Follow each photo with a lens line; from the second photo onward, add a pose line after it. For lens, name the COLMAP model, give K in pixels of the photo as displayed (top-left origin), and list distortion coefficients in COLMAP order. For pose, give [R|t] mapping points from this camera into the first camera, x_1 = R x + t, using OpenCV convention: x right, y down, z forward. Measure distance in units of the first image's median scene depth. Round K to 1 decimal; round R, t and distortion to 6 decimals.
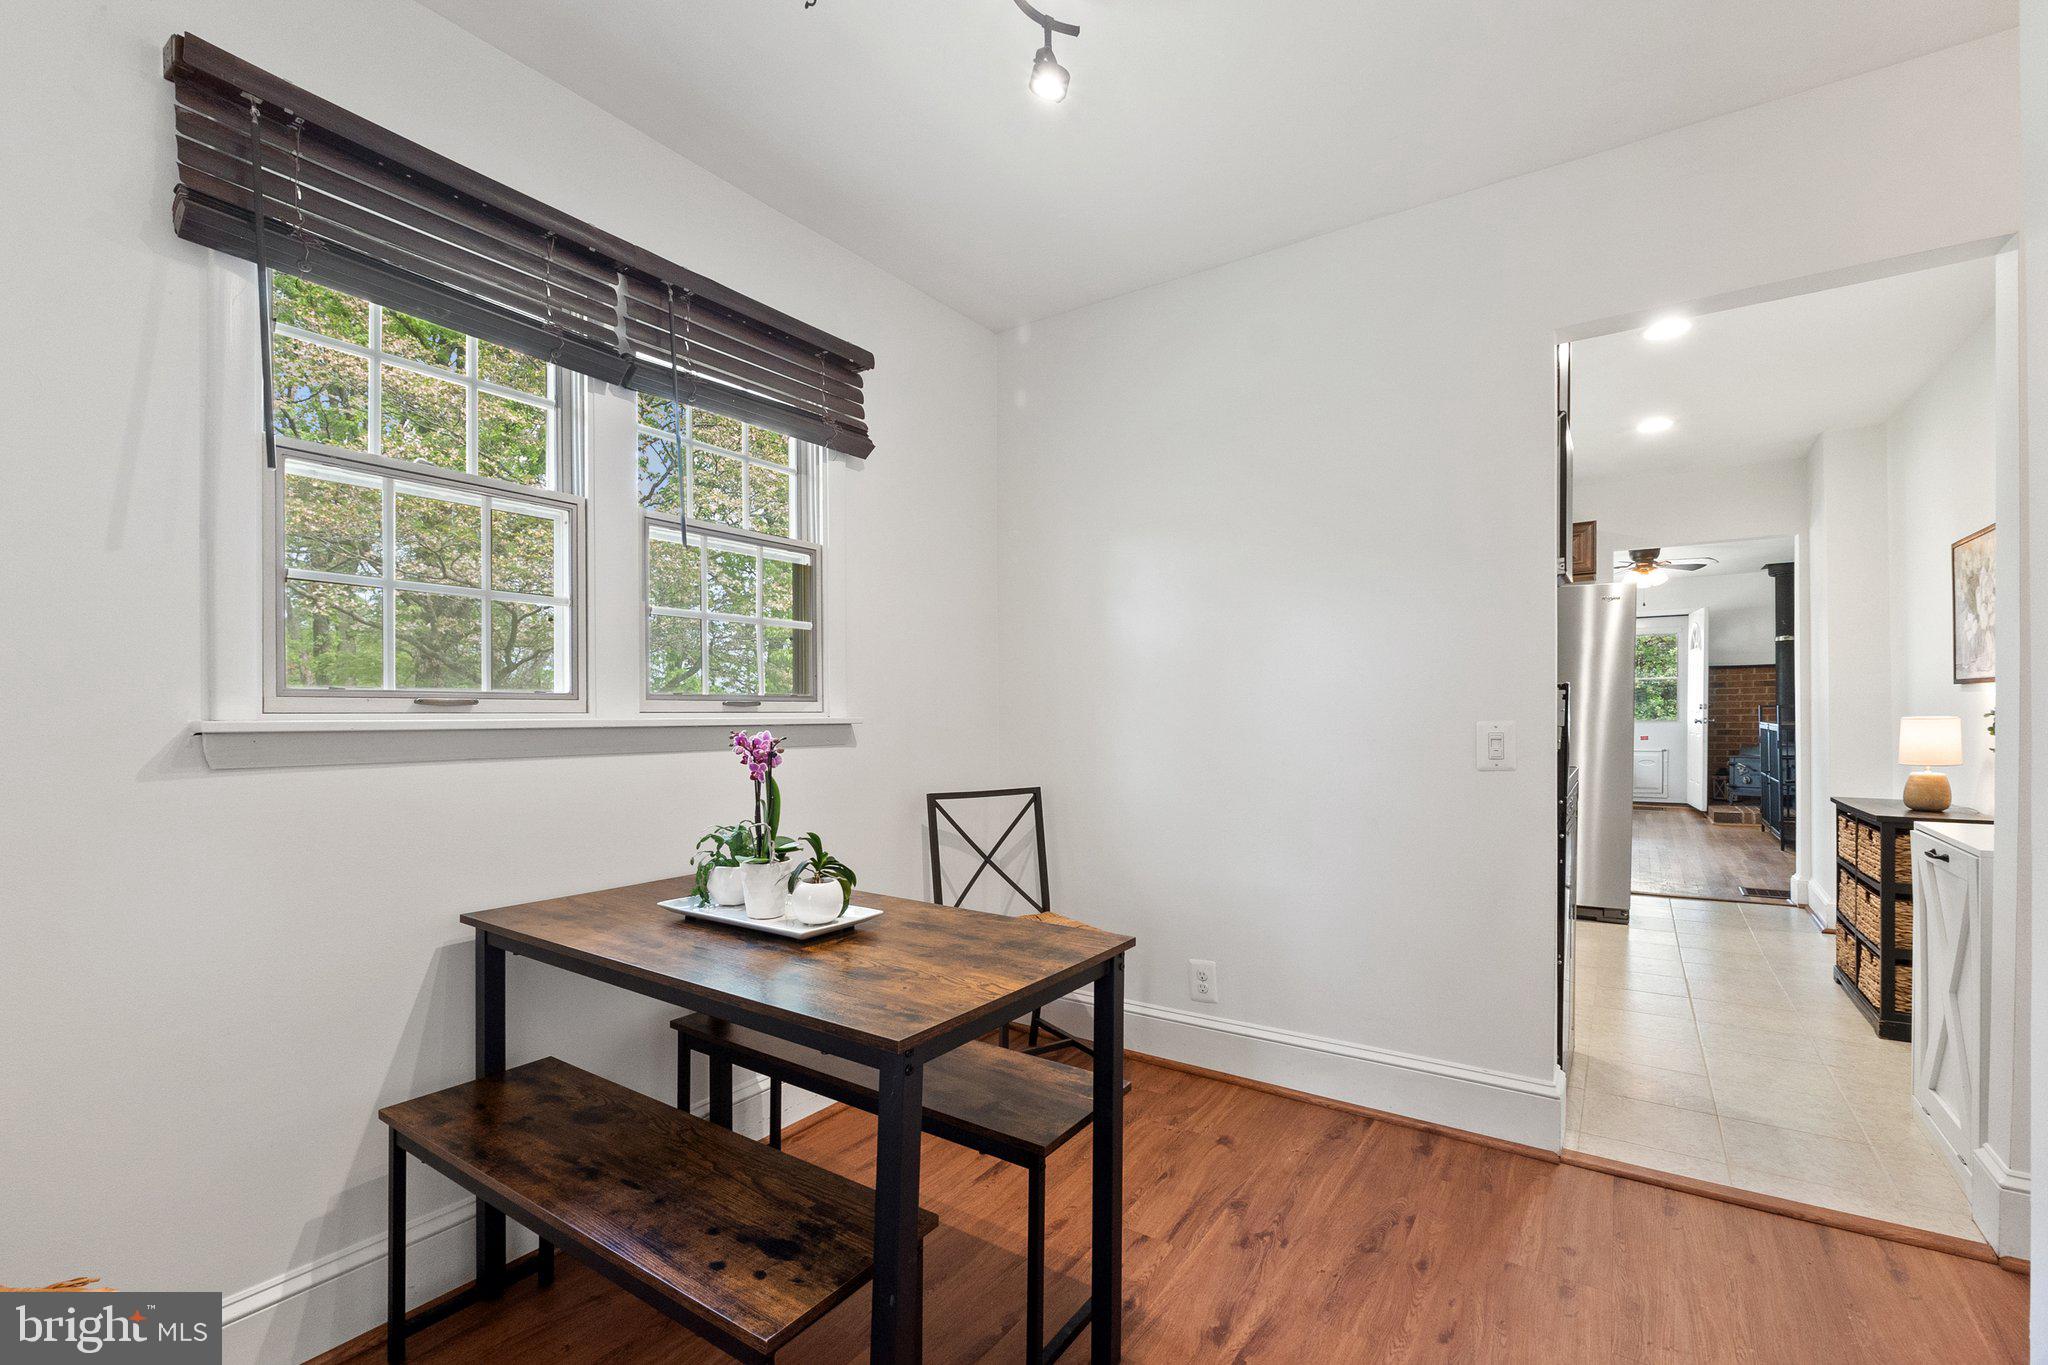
lens RADIAL K [[917.9, 0, 1030.2], [0, 917.9, 733.2], [0, 0, 1]] dist [0.017759, -0.000028]
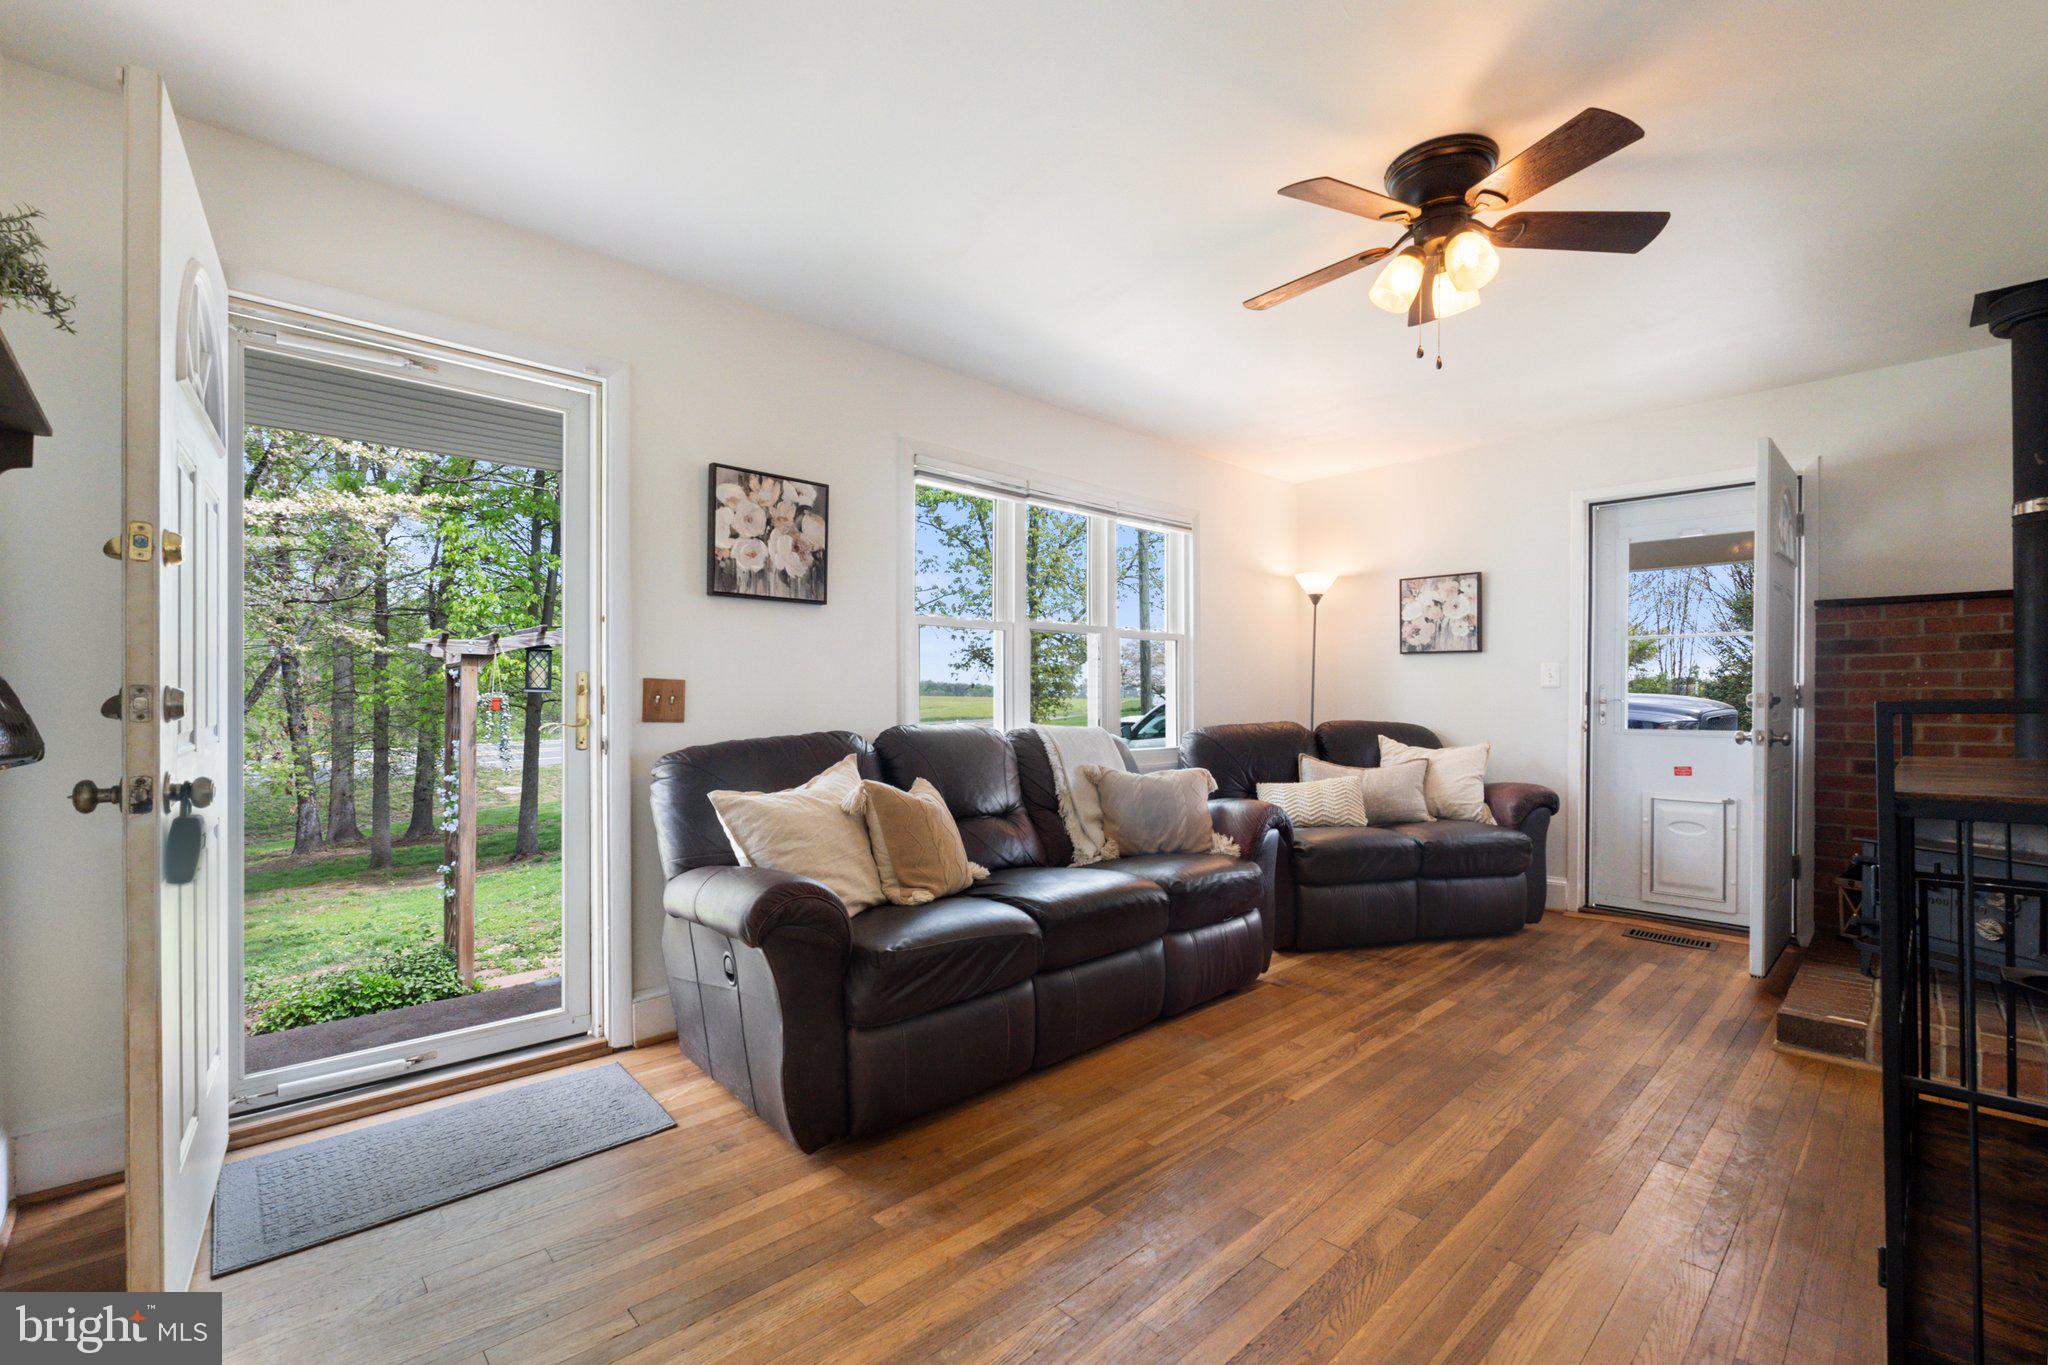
lens RADIAL K [[875.0, 0, 1026.4], [0, 875.0, 697.9], [0, 0, 1]] dist [-0.001971, -0.000350]
pose [[0.972765, 0.017799, -0.231107, 0.532105], [-0.022504, 0.999589, -0.017739, -0.017257], [0.230697, 0.022457, 0.972767, 0.611338]]
